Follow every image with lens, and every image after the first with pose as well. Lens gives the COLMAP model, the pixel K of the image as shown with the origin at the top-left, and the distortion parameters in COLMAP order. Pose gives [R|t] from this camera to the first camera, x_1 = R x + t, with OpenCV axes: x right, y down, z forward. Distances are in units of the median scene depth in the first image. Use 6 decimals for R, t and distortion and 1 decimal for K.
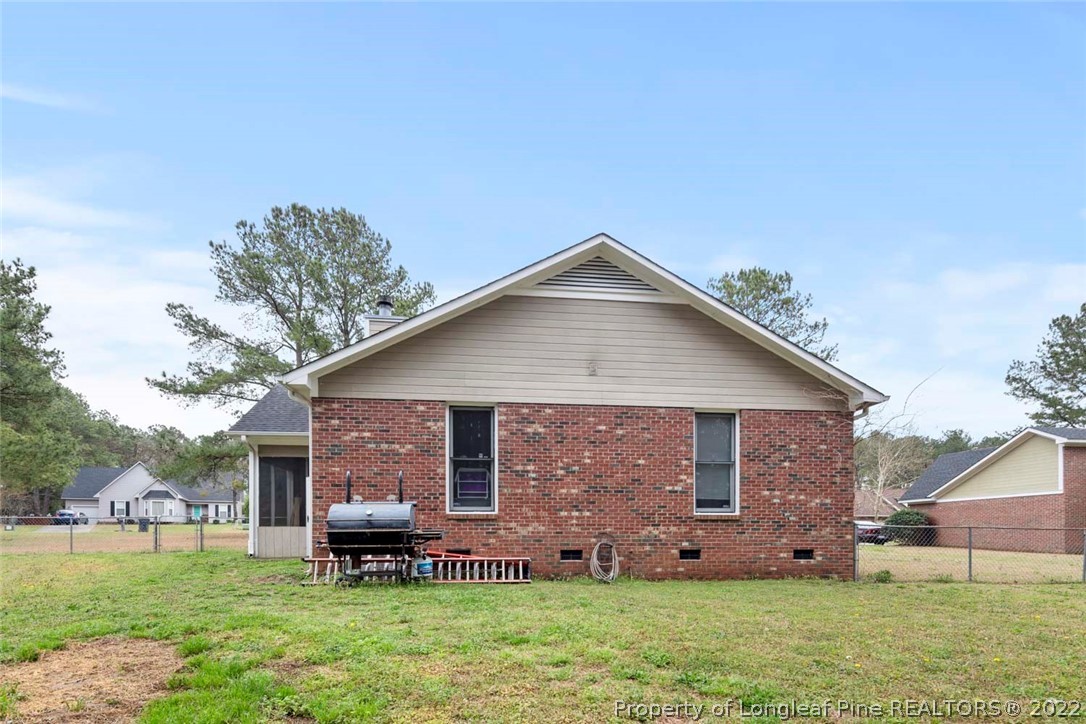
lens RADIAL K [[530.3, 0, 540.2], [0, 530.3, 363.7], [0, 0, 1]] dist [0.012940, -0.000123]
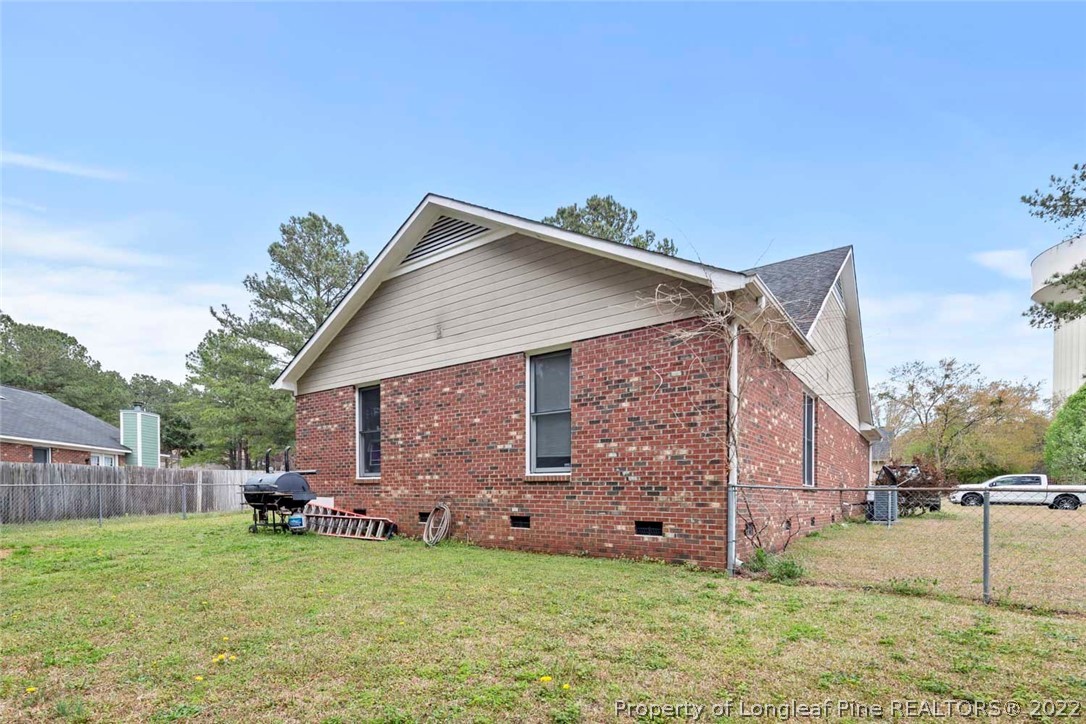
lens RADIAL K [[530.3, 0, 540.2], [0, 530.3, 363.7], [0, 0, 1]] dist [0.012940, -0.000123]
pose [[0.718570, -0.165173, -0.675555, 0.919165], [0.179695, 0.982497, -0.049083, 0.155379], [0.671838, -0.086125, 0.735674, 0.411977]]
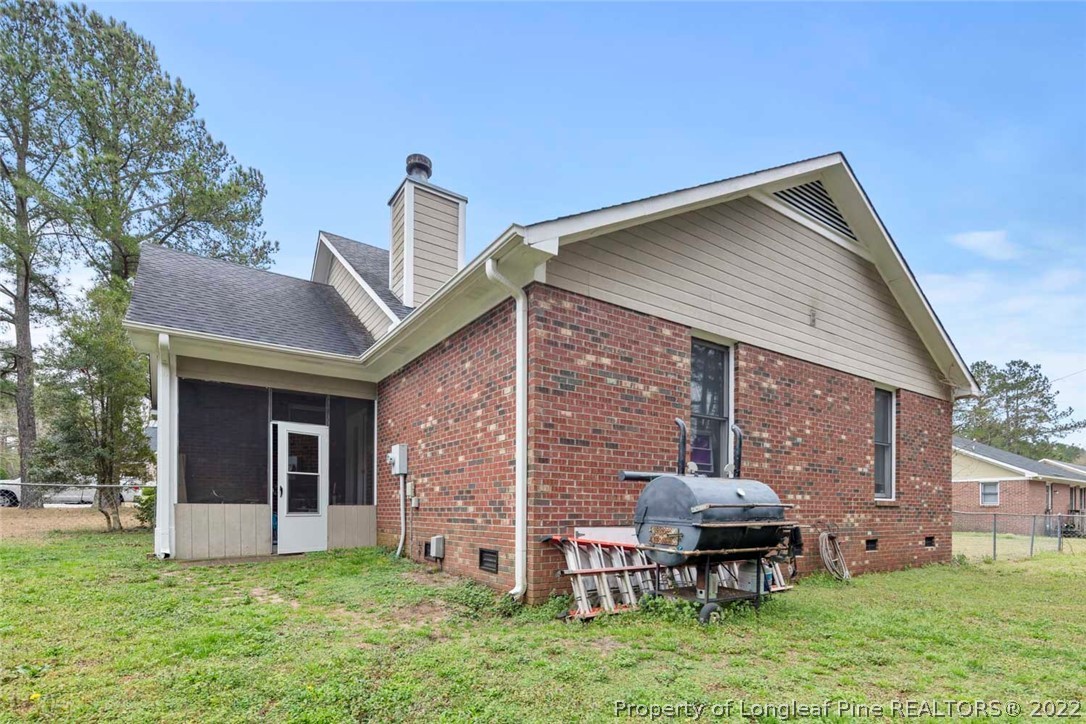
lens RADIAL K [[542.0, 0, 542.8], [0, 542.0, 363.7], [0, 0, 1]] dist [0.014420, -0.000021]
pose [[0.876089, 0.130996, 0.464013, -0.649236], [-0.155628, 0.987702, 0.014997, 0.132975], [-0.456342, -0.085352, 0.885701, 0.471115]]
